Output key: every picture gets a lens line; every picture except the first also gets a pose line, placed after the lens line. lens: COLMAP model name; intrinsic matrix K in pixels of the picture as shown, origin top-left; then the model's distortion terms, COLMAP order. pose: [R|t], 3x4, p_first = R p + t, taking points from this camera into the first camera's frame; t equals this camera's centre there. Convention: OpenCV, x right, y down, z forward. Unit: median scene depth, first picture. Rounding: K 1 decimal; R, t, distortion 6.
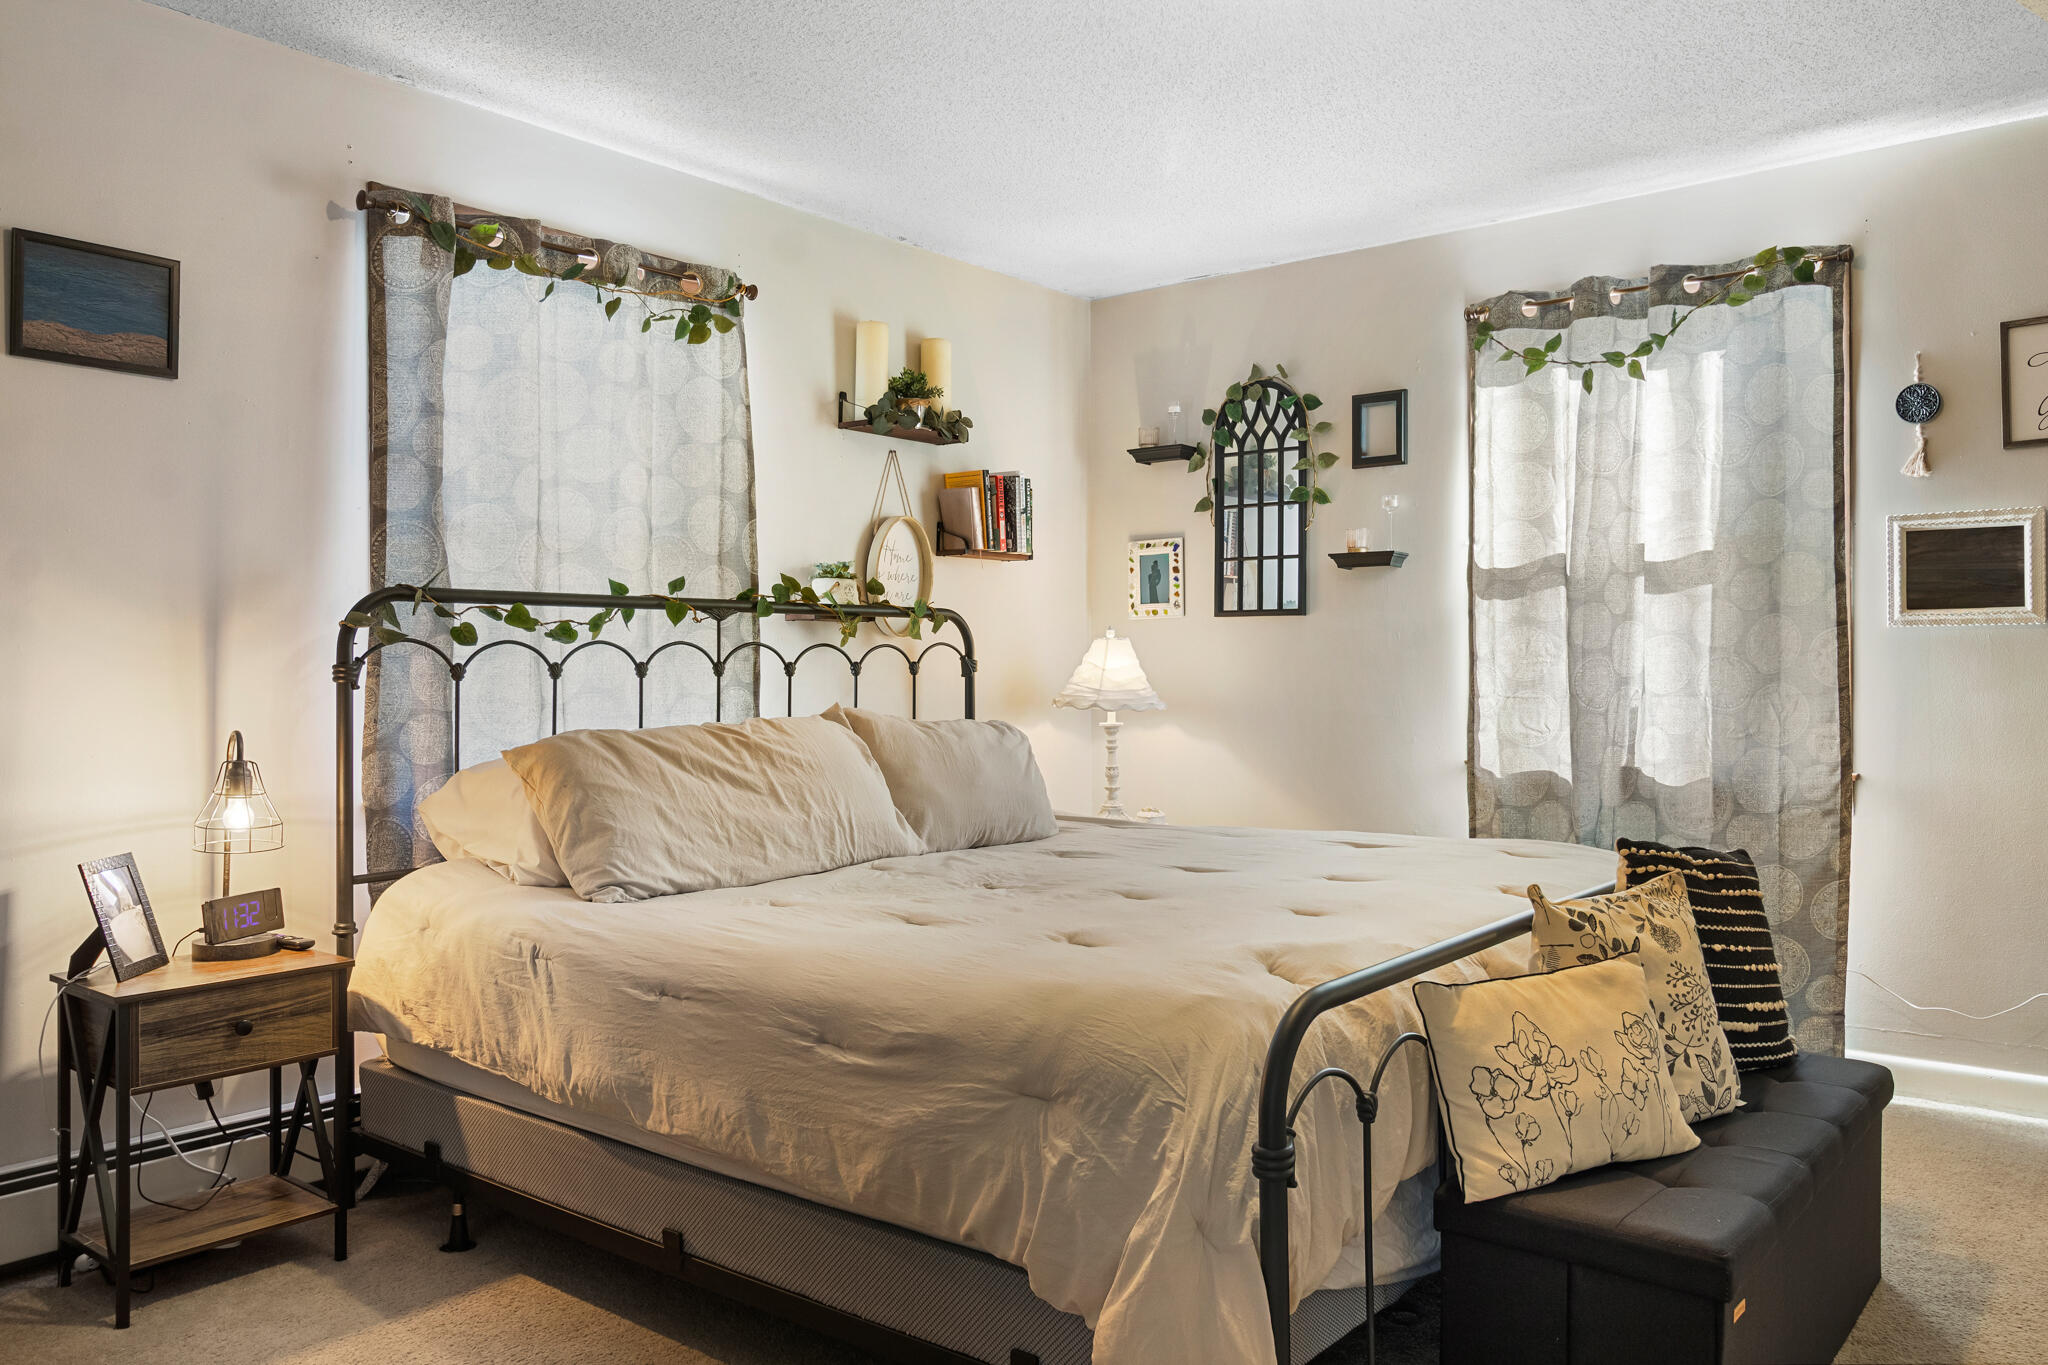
lens RADIAL K [[1529.8, 0, 1027.2], [0, 1529.8, 678.9], [0, 0, 1]] dist [0.003793, 0.001335]
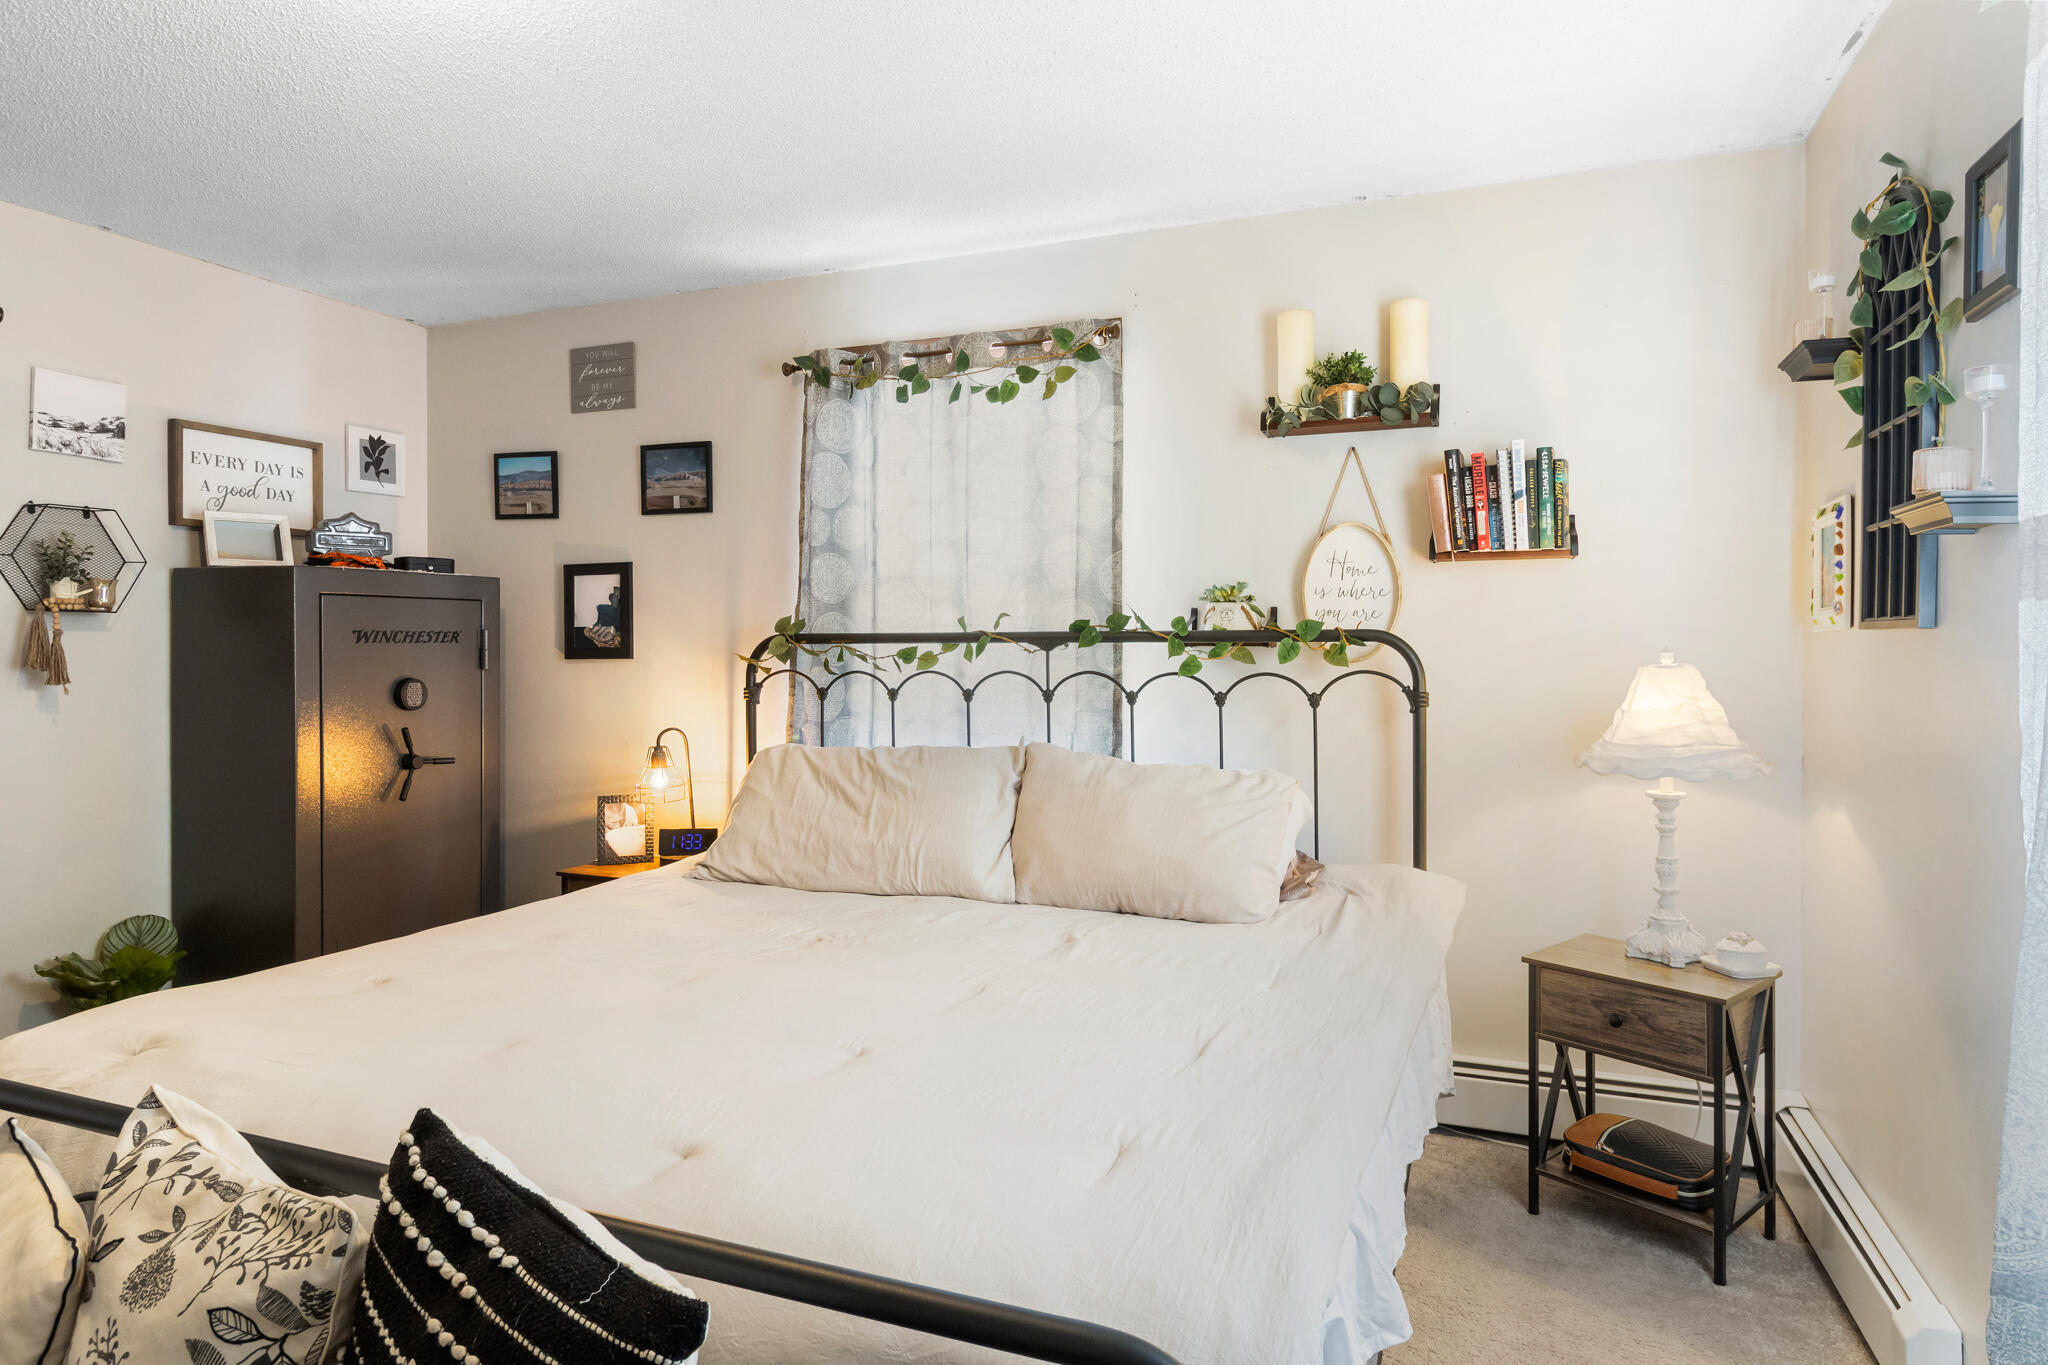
lens RADIAL K [[1162.4, 0, 1025.5], [0, 1162.4, 665.1], [0, 0, 1]] dist [0.004210, 0.000704]
pose [[0.290211, 0.015011, -0.956845, 0.569942], [-0.008104, 0.999880, 0.013228, -0.038663], [0.956928, 0.003915, 0.290298, 0.733504]]
